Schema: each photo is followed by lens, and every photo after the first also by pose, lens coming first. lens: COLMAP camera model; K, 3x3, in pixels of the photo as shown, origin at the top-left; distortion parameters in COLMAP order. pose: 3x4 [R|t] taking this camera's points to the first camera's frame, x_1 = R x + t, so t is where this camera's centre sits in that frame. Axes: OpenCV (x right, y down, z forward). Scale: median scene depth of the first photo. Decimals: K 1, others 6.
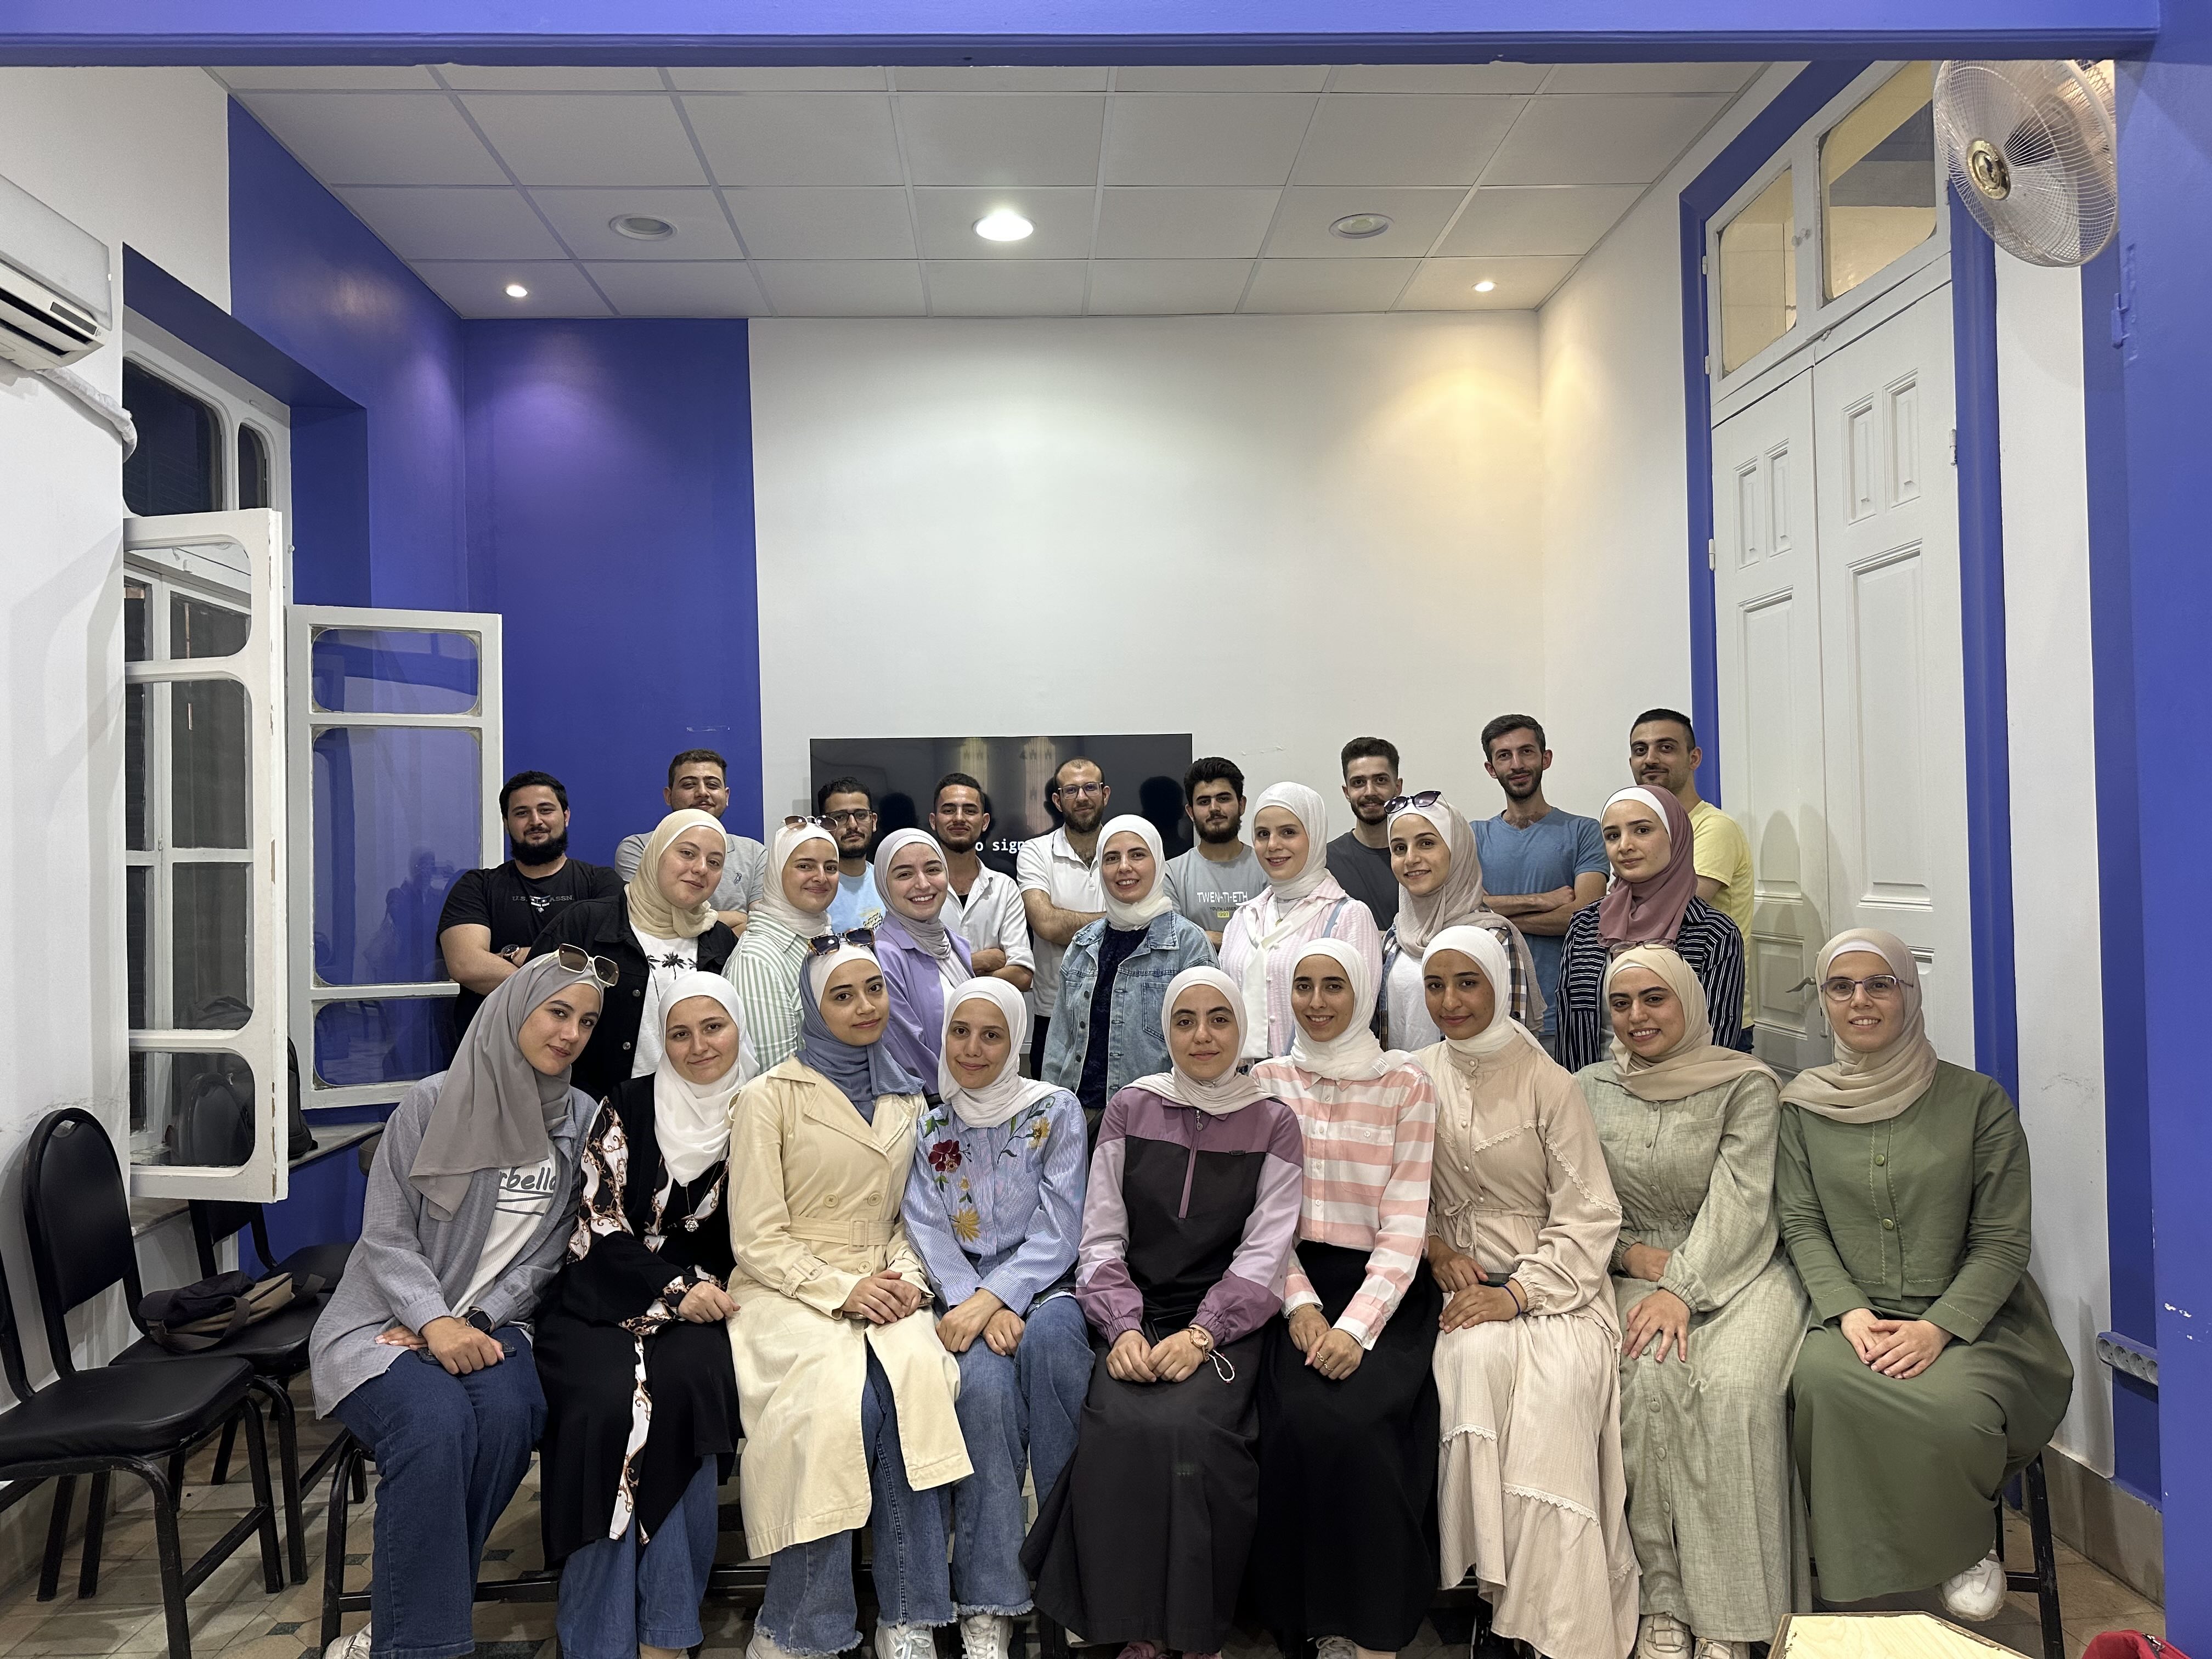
lens RADIAL K [[1523.3, 0, 1085.5], [0, 1523.3, 836.0], [0, 0, 1]] dist [0.027275, -0.043323]
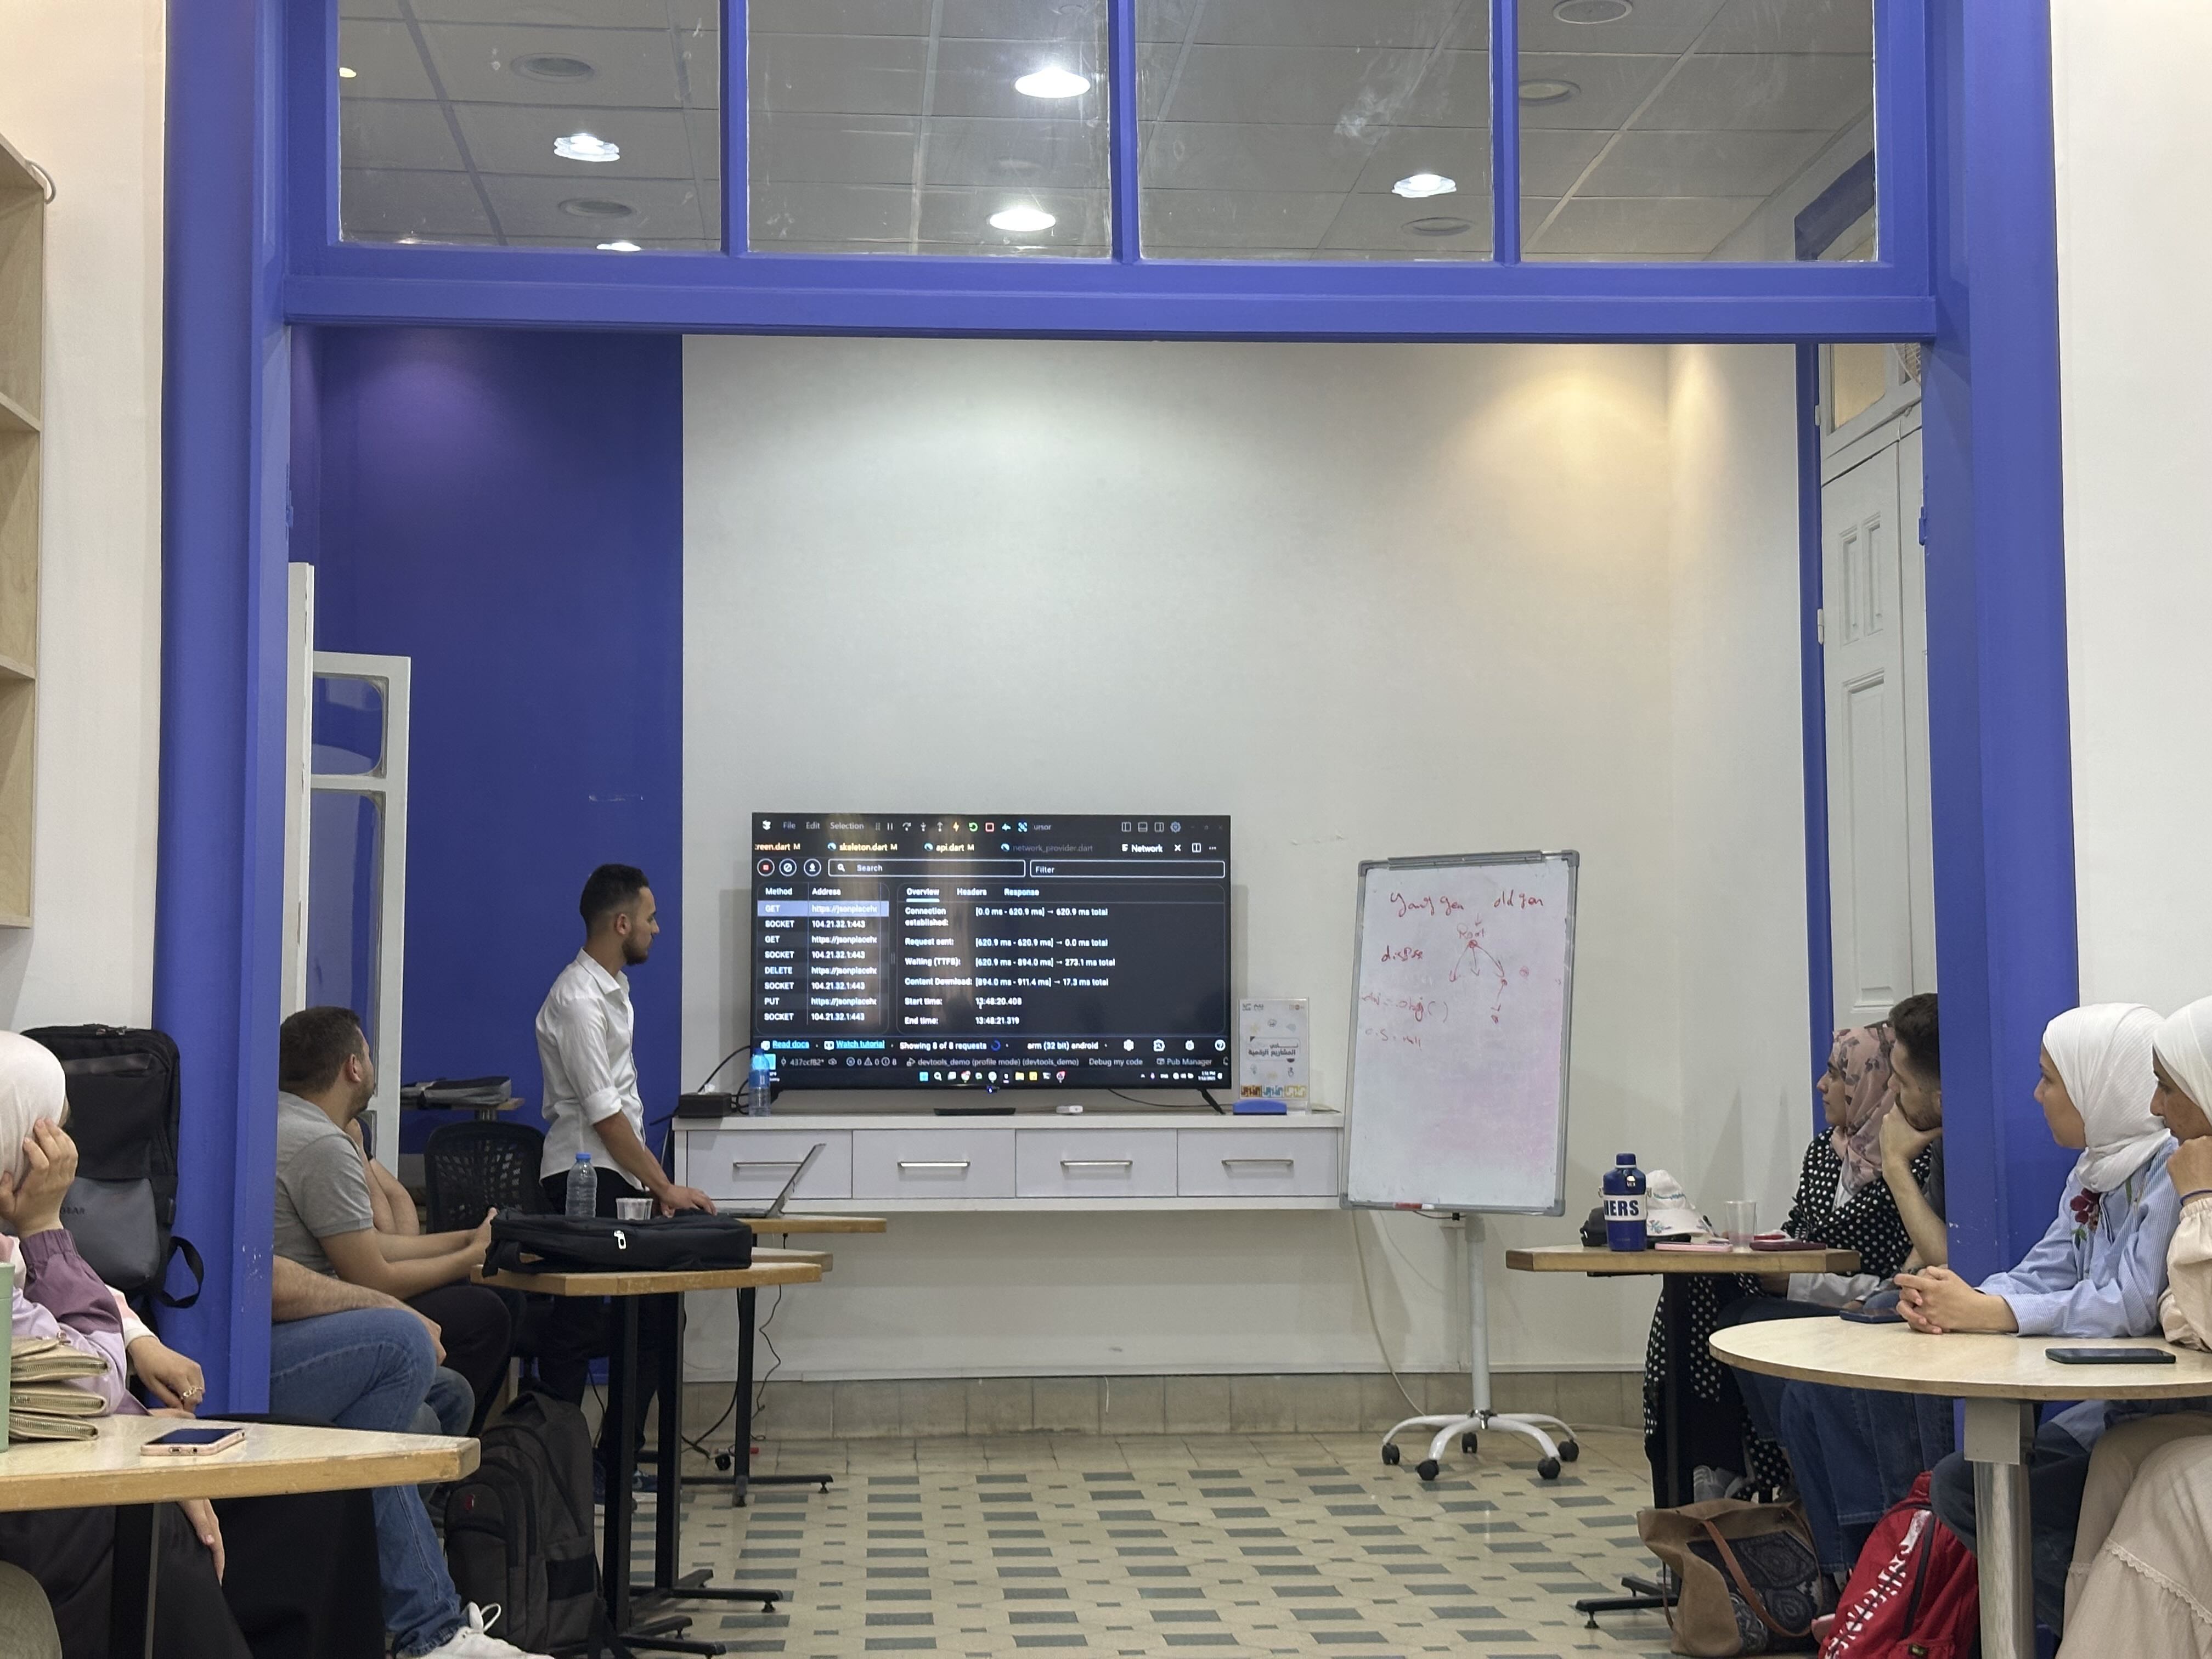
lens RADIAL K [[3034.3, 0, 1096.1], [0, 3034.3, 839.7], [0, 0, 1]] dist [0.029140, 0.000000]
pose [[0.998651, 0.019449, 0.048139, -0.094666], [-0.016510, 0.998019, -0.060707, 0.053987], [-0.049224, 0.059830, 0.996994, -0.736022]]
